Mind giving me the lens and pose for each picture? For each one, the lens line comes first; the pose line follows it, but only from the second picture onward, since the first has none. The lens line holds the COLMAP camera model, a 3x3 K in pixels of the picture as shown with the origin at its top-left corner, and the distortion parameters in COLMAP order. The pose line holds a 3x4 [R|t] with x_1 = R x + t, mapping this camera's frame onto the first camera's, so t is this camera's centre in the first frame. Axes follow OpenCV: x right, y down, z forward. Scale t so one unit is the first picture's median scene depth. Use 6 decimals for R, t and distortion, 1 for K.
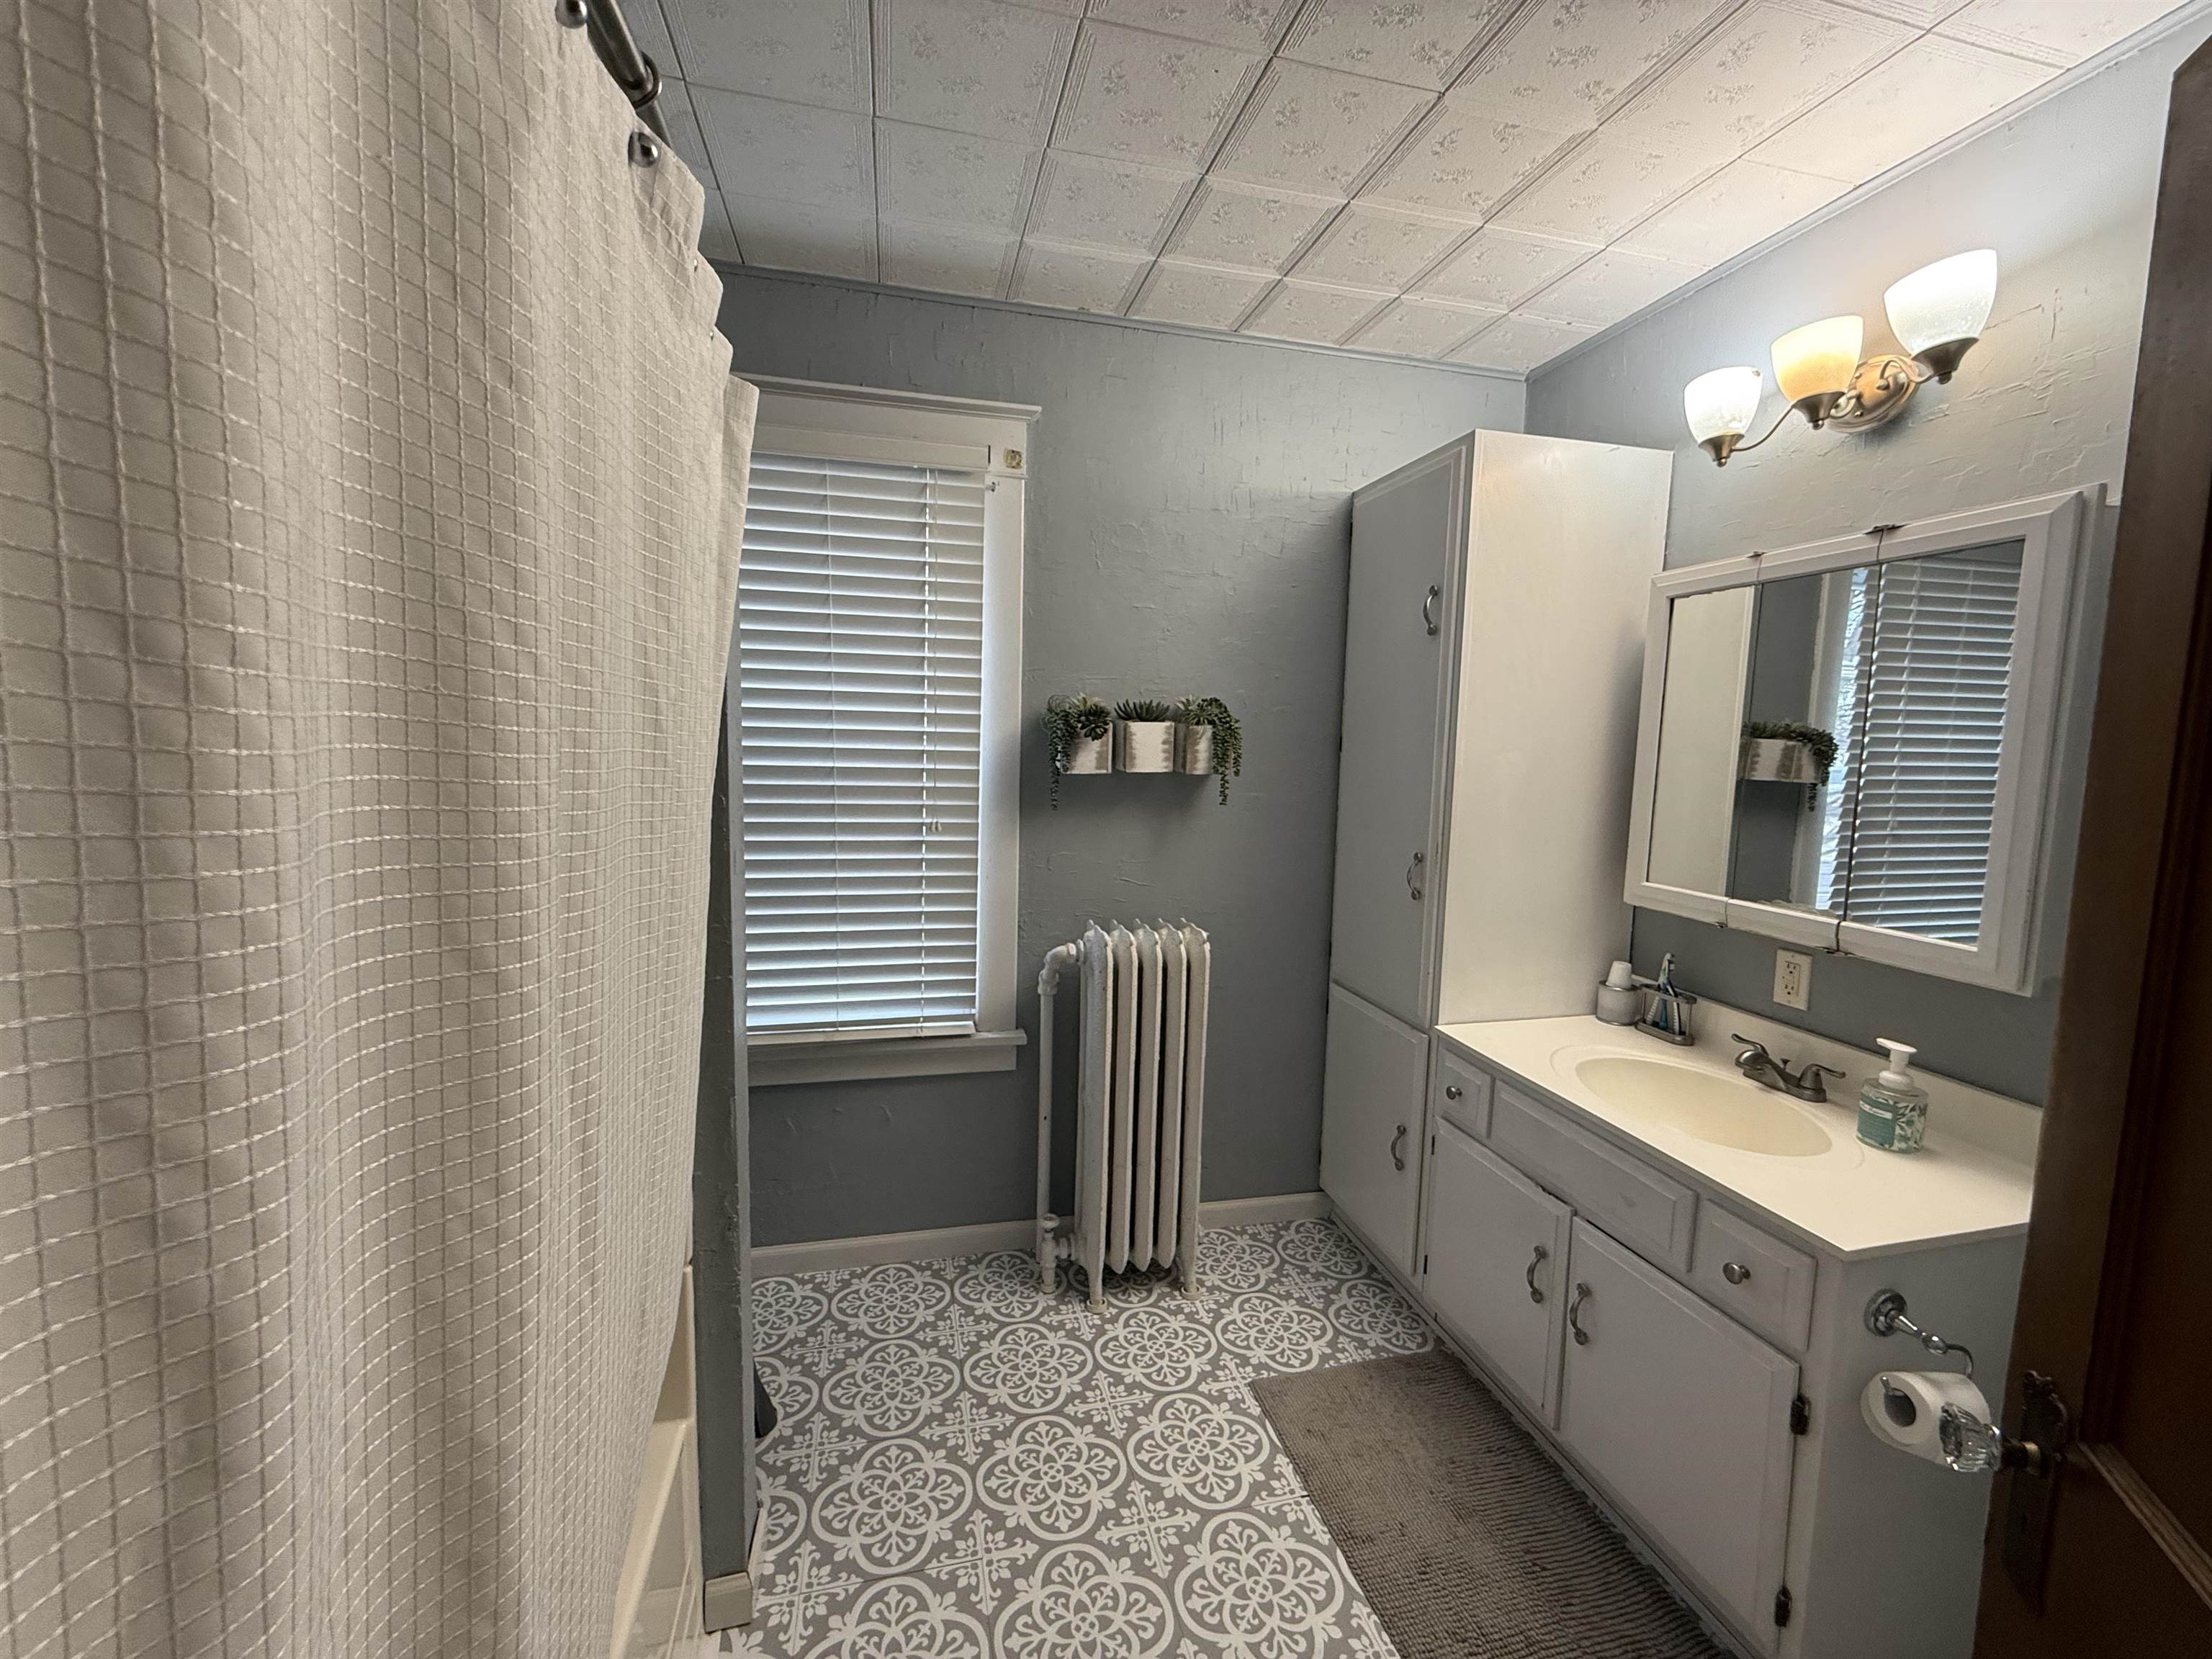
lens RADIAL K [[875.5, 0, 1099.7], [0, 875.5, 817.2], [0, 0, 1]] dist [-0.003644, -0.000116]
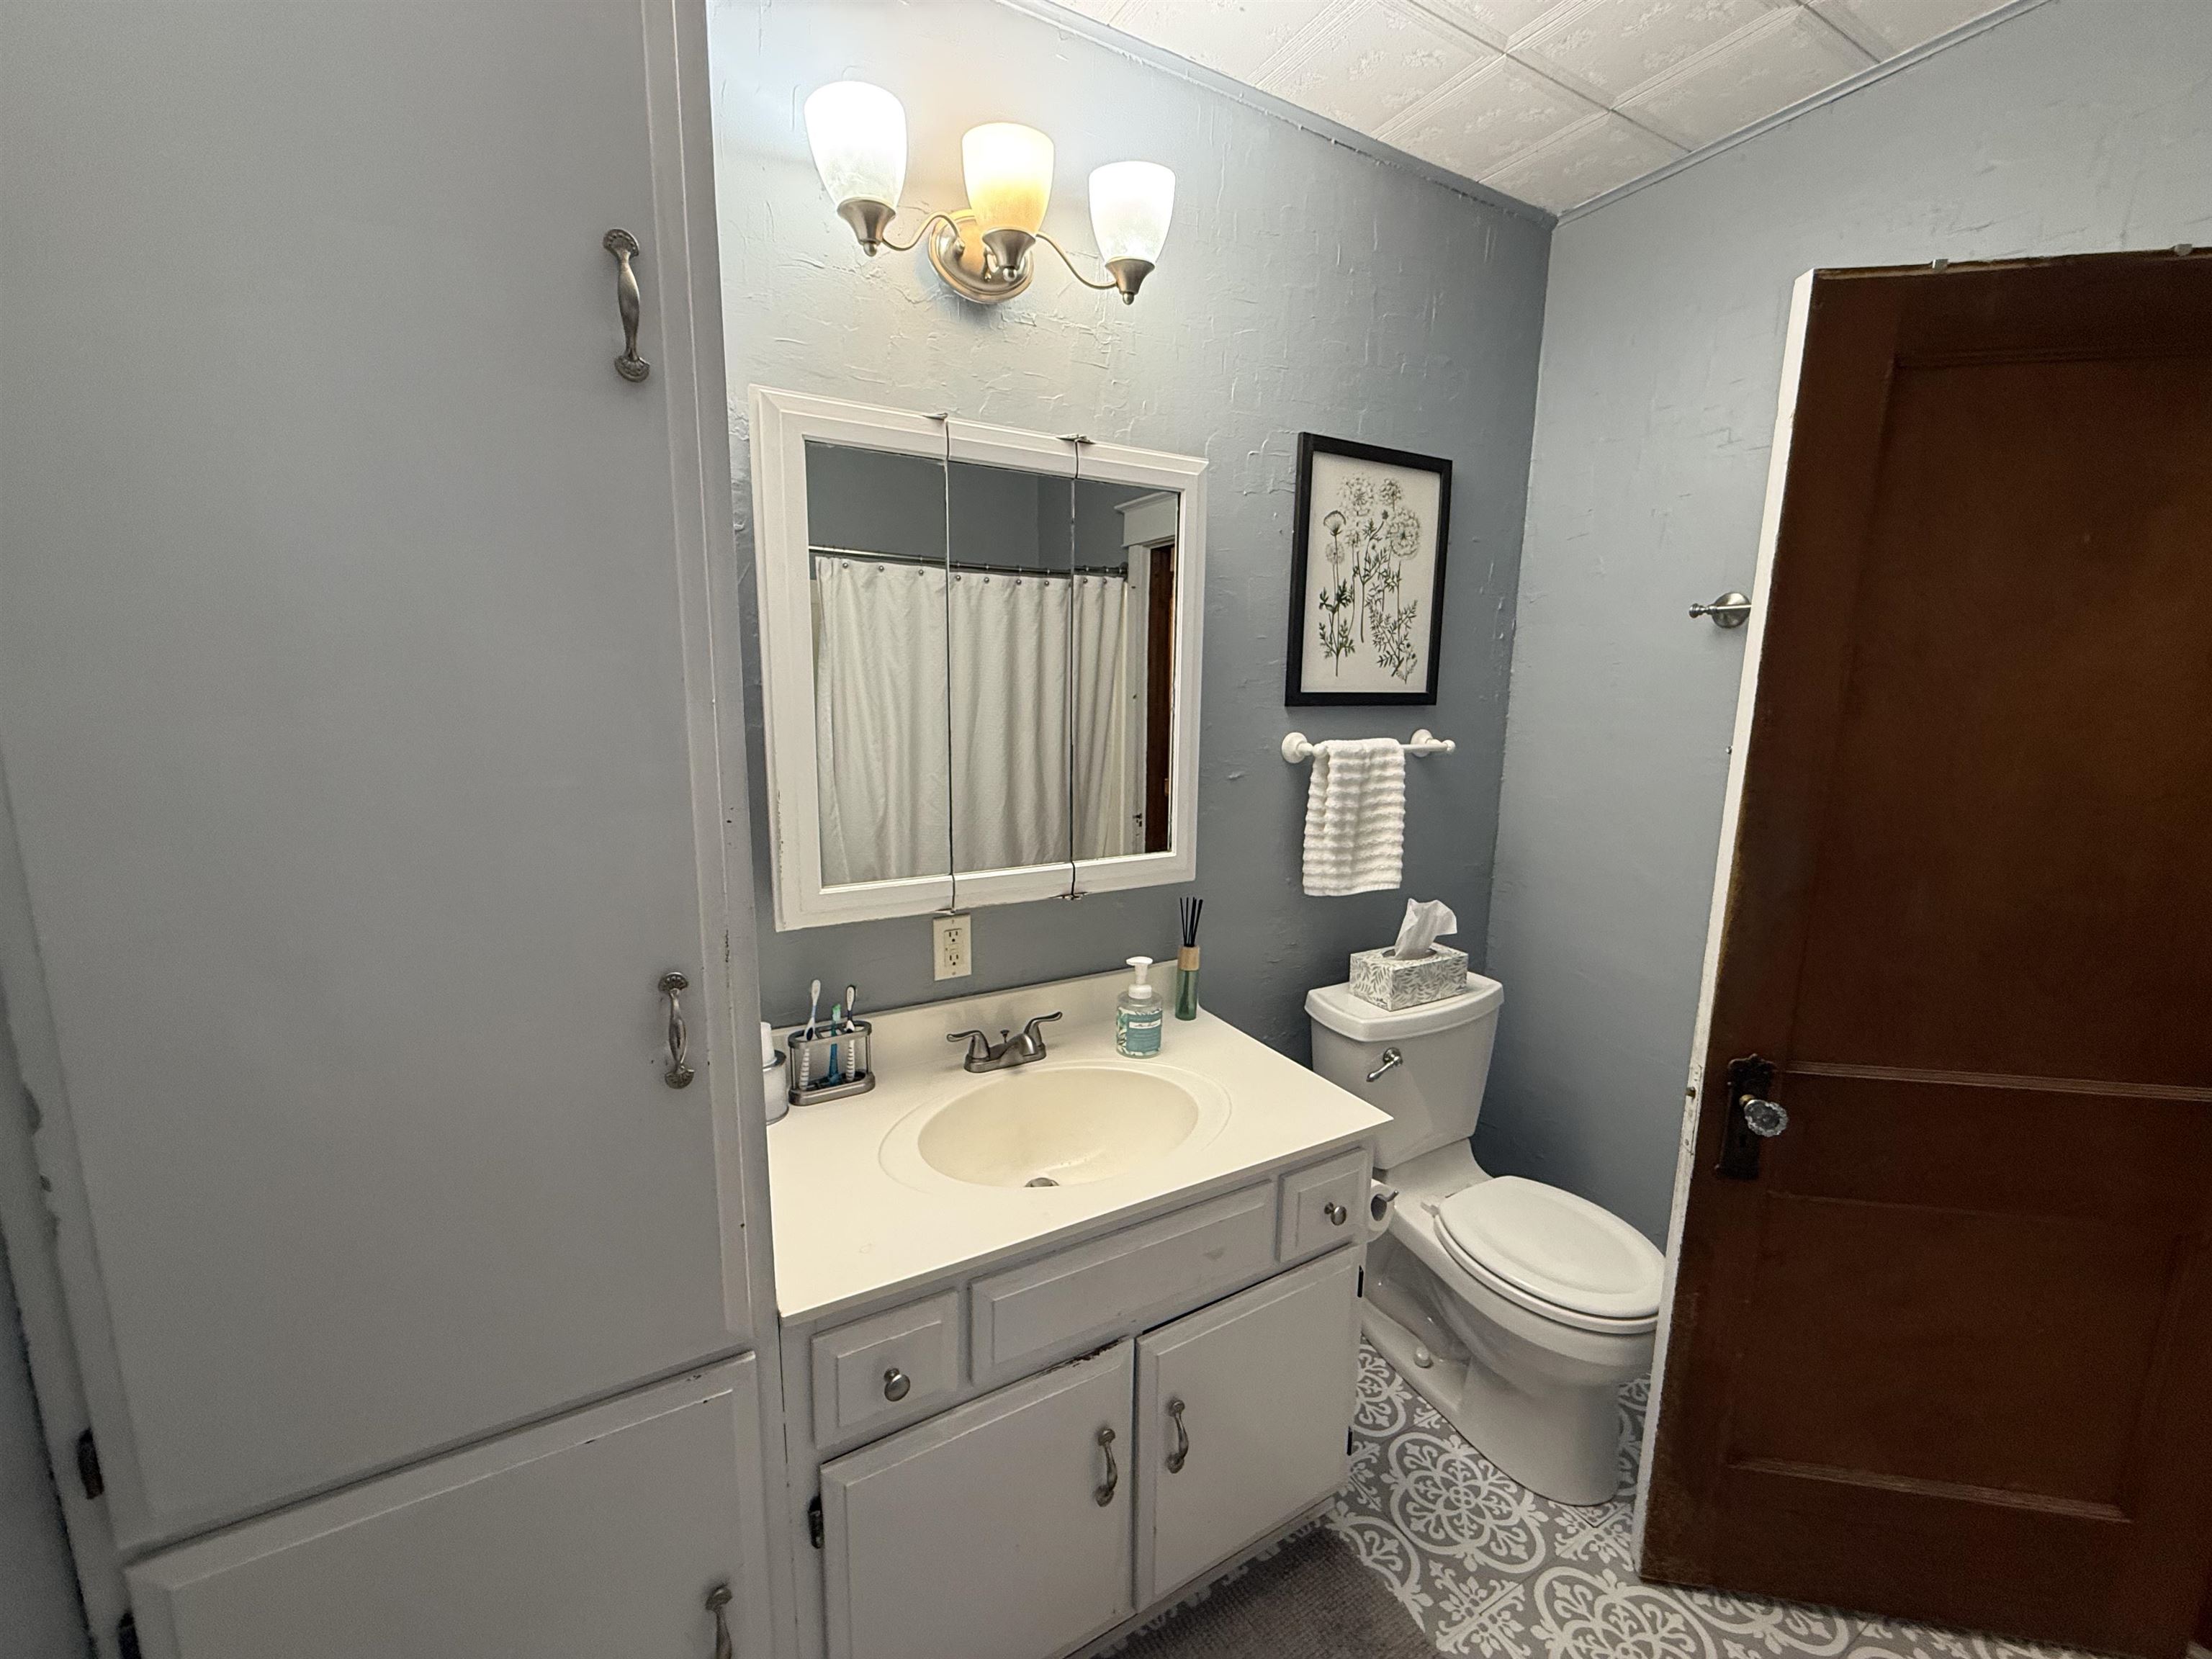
lens RADIAL K [[875.5, 0, 1103.7], [0, 875.5, 827.4], [0, 0, 1]] dist [-0.003644, -0.000116]
pose [[-0.272753, -0.192347, 0.942660, -0.047646], [0.070765, 0.973146, 0.219042, -0.110402], [-0.959478, 0.126452, -0.251817, 1.047271]]
